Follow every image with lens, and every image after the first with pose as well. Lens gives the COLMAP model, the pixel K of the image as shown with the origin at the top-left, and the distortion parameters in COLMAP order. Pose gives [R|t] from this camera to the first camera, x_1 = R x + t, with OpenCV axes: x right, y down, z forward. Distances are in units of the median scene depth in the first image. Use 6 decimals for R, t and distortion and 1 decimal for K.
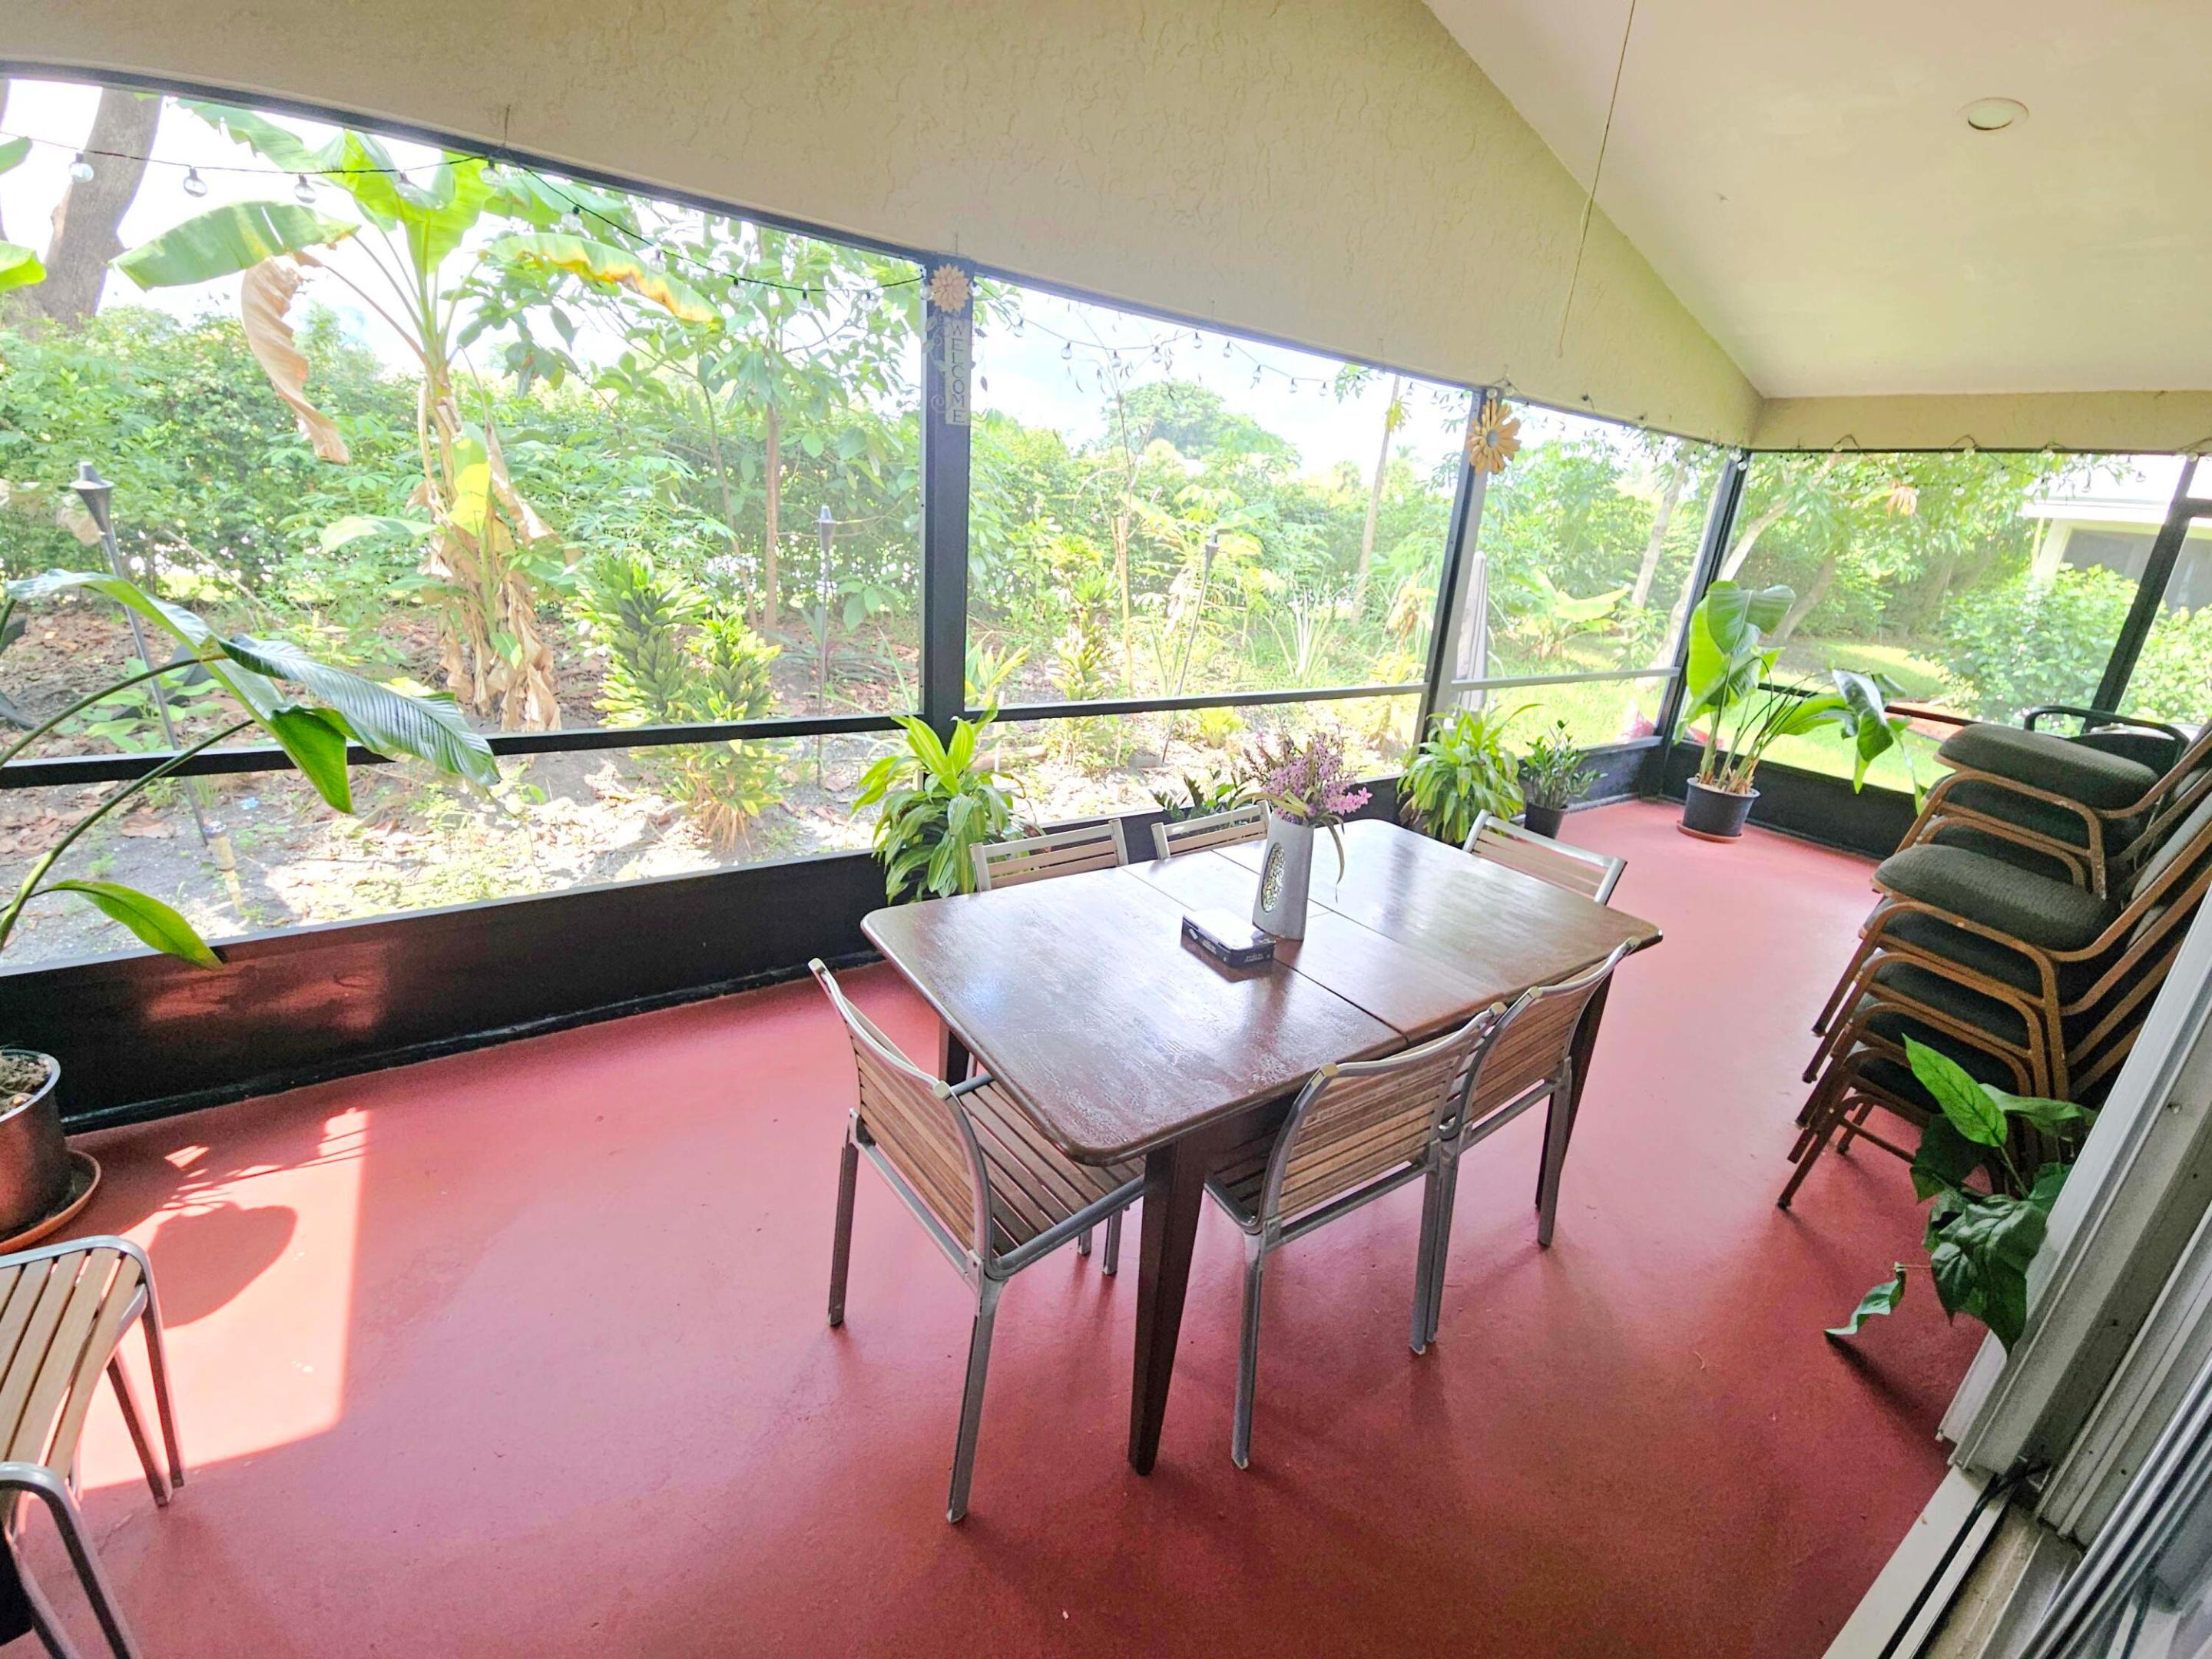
lens RADIAL K [[936.1, 0, 1108.2], [0, 936.1, 833.6], [0, 0, 1]] dist [-0.000228, -0.000015]
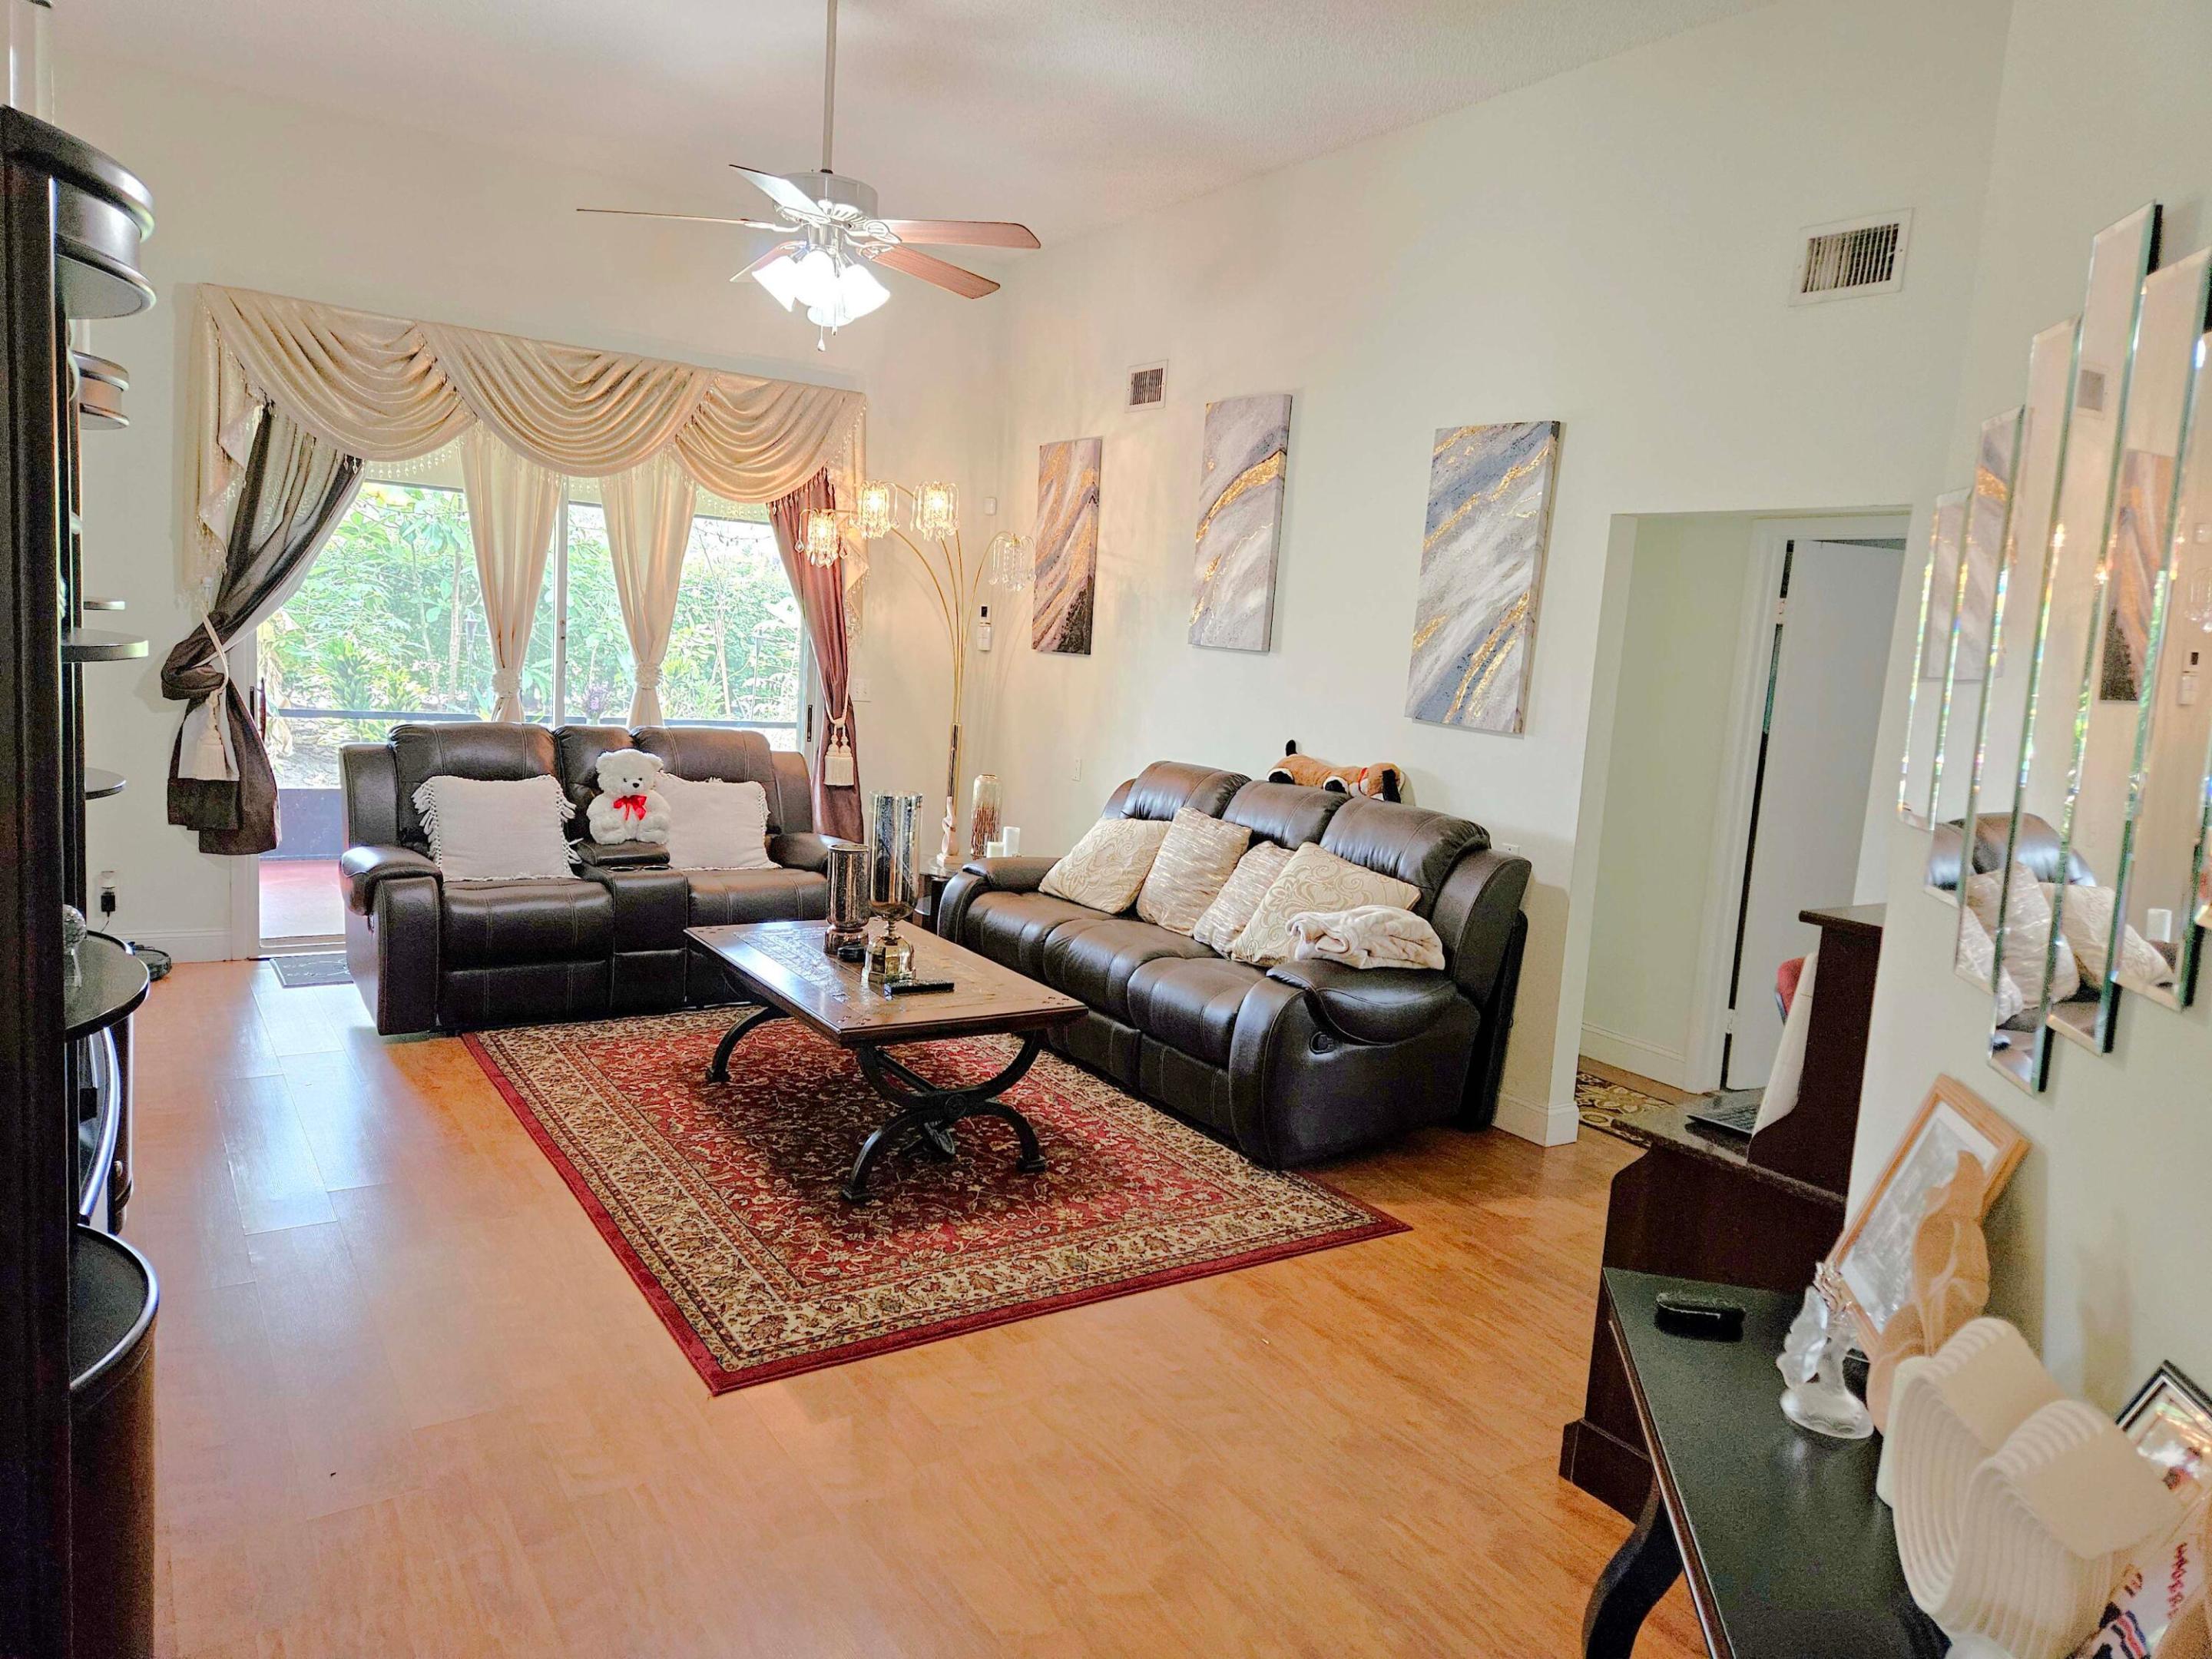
lens RADIAL K [[1495.2, 0, 1104.0], [0, 1495.2, 823.1], [0, 0, 1]] dist [-0.002645, -0.000644]
pose [[0.999849, -0.013973, 0.010292, 0.861611], [0.015818, 0.977739, -0.209230, 0.638770], [-0.007139, 0.209361, 0.977812, -1.645211]]
